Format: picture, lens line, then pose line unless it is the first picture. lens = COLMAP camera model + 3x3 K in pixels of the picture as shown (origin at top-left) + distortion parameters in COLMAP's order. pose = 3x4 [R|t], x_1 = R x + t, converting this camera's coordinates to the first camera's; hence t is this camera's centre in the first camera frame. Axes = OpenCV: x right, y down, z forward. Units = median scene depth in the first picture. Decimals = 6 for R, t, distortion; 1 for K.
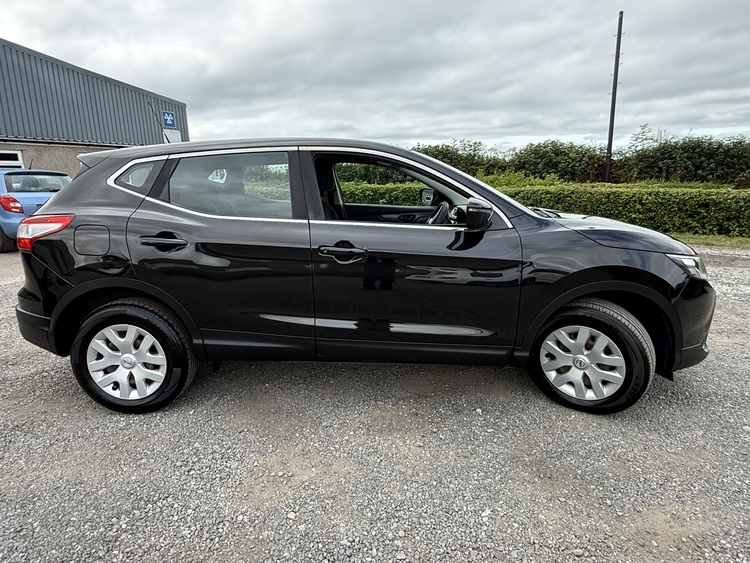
lens RADIAL K [[459.4, 0, 375.0], [0, 459.4, 281.5], [0, 0, 1]] dist [-0.002922, -0.000142]
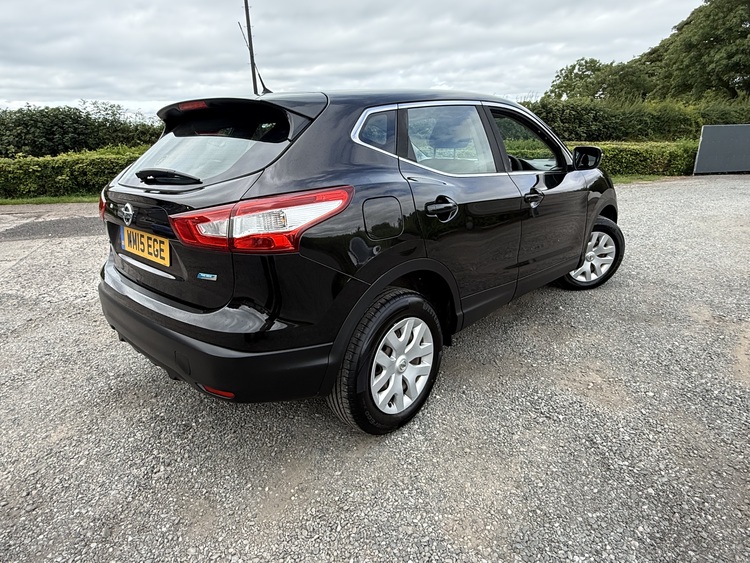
lens RADIAL K [[459.4, 0, 375.0], [0, 459.4, 281.5], [0, 0, 1]] dist [-0.002922, -0.000142]
pose [[0.661123, -0.230735, 0.713917, -0.162666], [0.185260, 0.972277, 0.142675, -0.013418], [-0.727046, 0.037935, 0.685540, 0.069555]]
